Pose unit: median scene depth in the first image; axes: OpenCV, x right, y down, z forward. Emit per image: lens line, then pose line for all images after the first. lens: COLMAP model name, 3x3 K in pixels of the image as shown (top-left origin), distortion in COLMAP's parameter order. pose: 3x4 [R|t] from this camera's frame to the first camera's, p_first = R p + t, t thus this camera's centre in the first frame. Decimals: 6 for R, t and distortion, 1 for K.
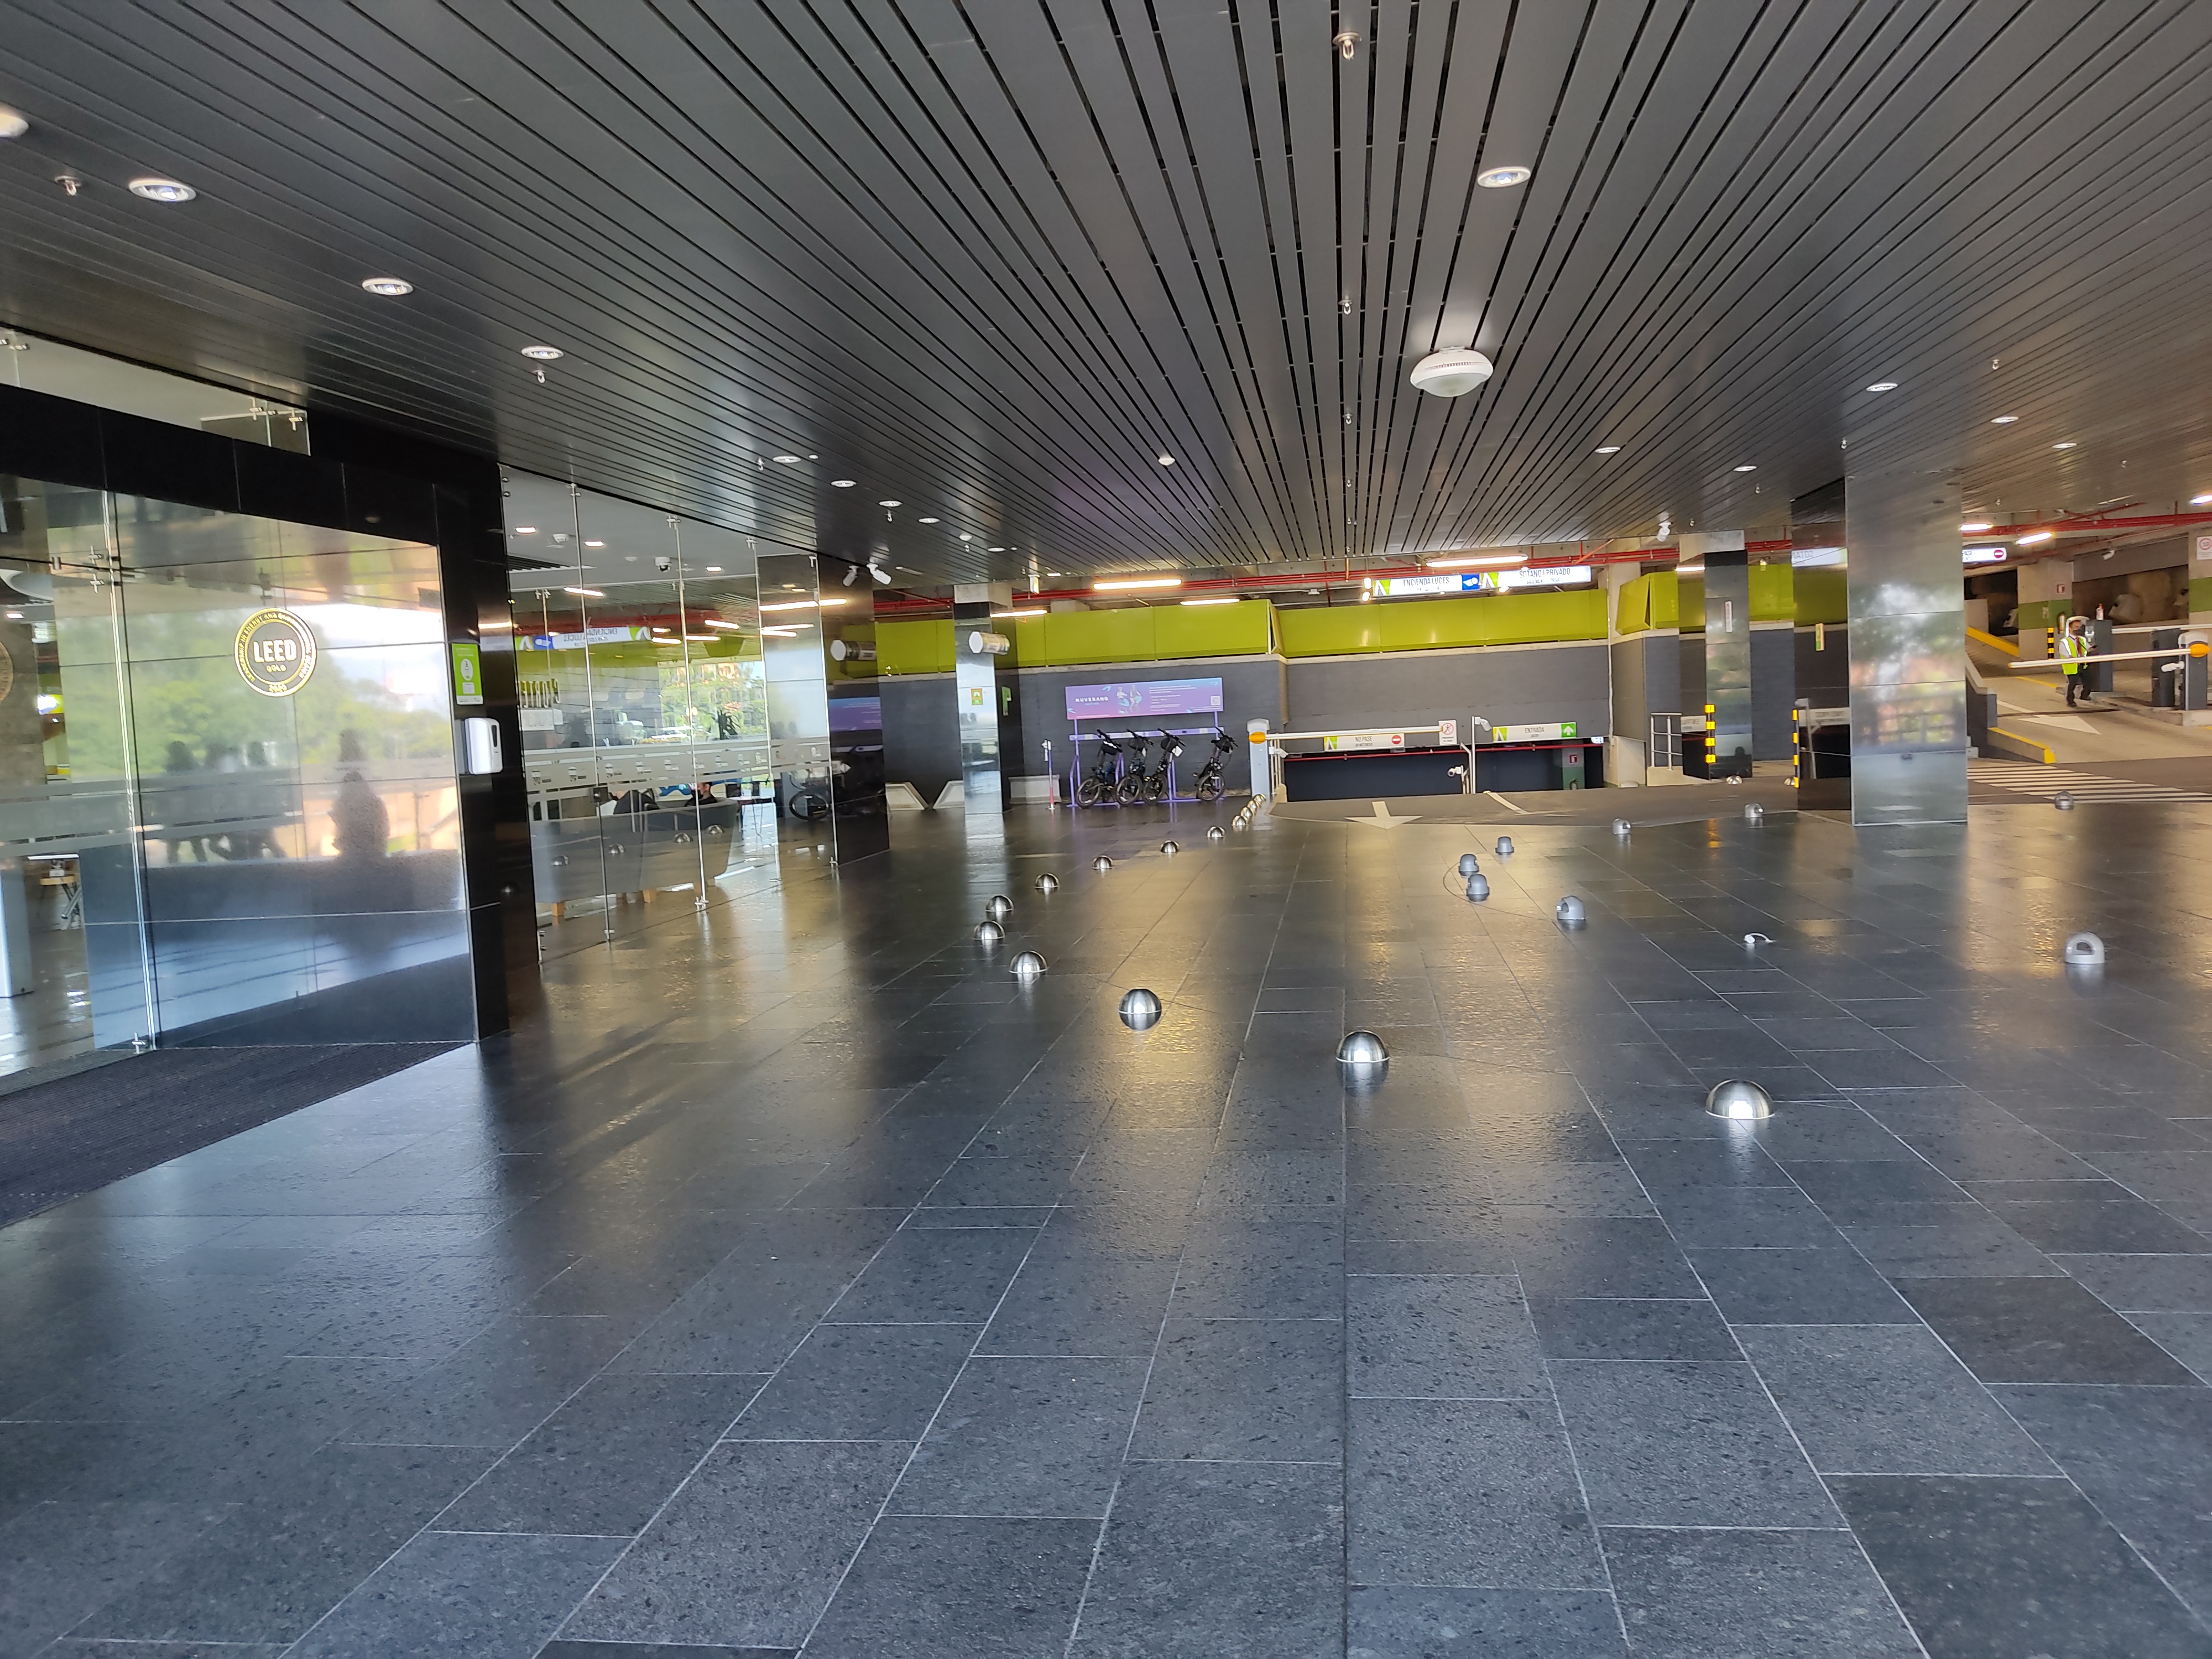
lens RADIAL K [[1674.0, 0, 1104.8], [0, 1674.0, 830.0], [0, 0, 1]] dist [-0.003201, -0.000312]
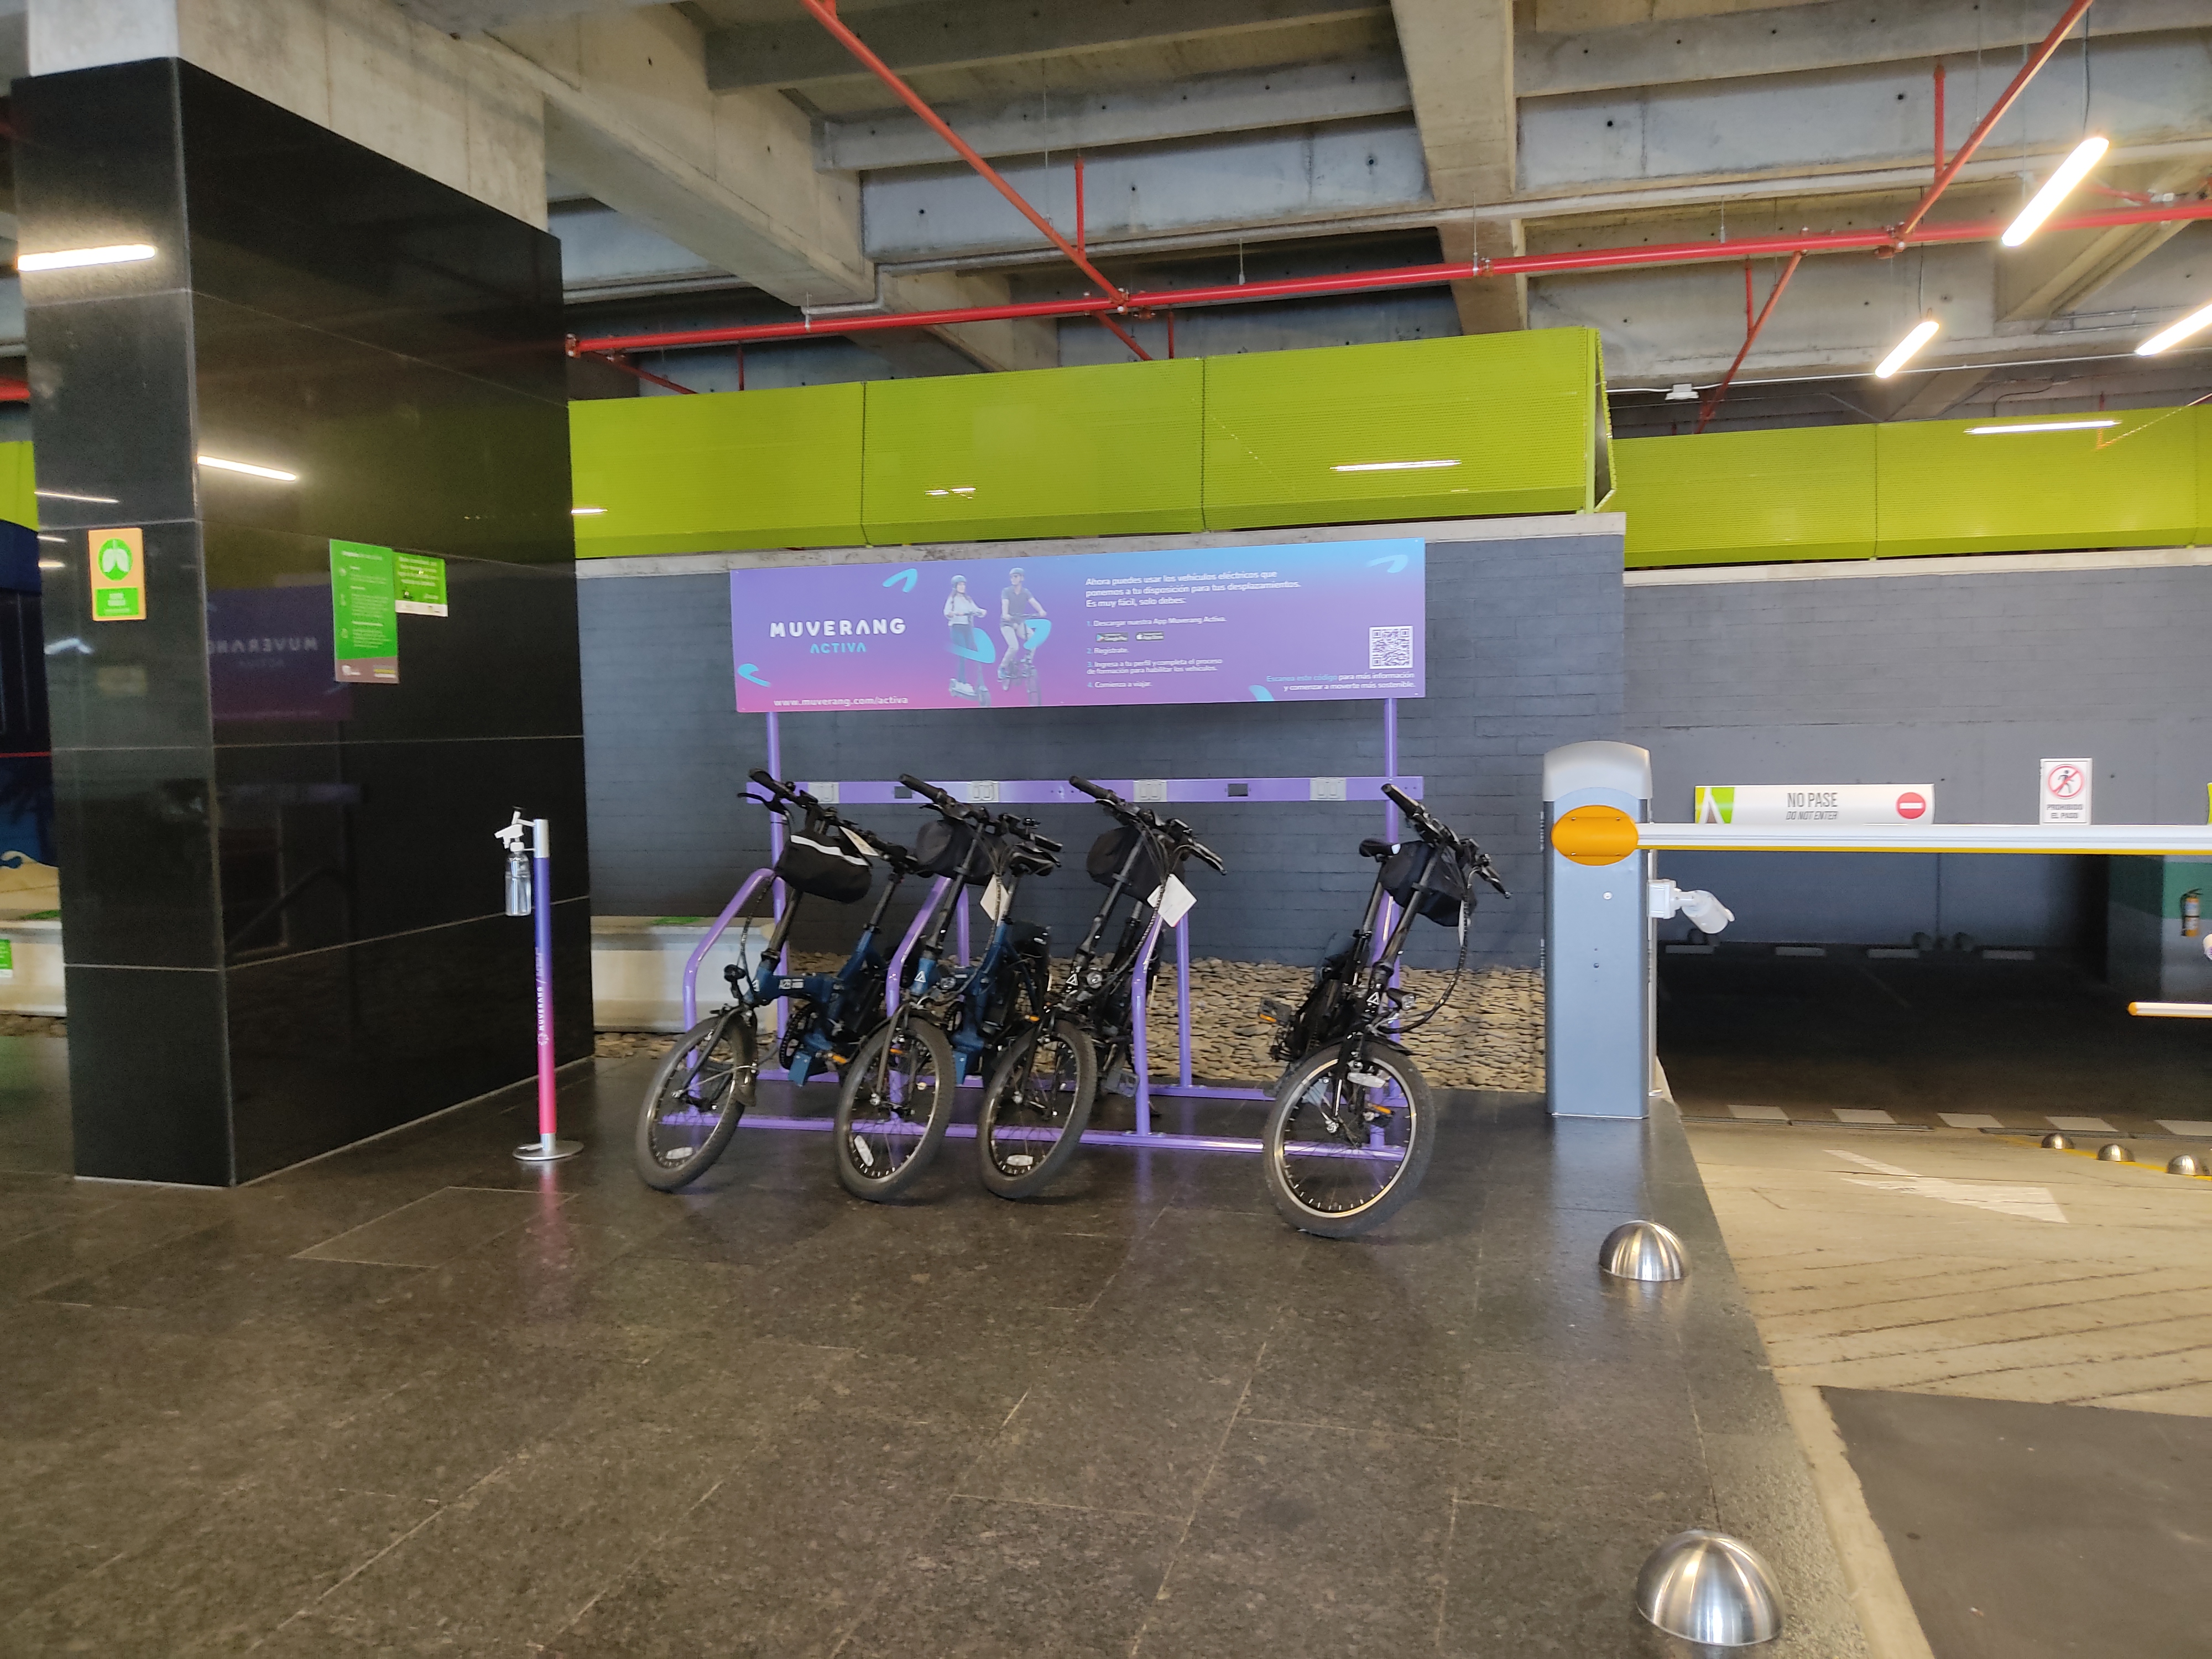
lens RADIAL K [[1674.0, 0, 1106.1], [0, 1674.0, 829.2], [0, 0, 1]] dist [-0.003201, -0.000312]
pose [[0.993292, 0.042024, -0.107727, 0.054176], [-0.042112, 0.999112, 0.001467, -0.053130], [0.107693, 0.003079, 0.994179, 0.787794]]
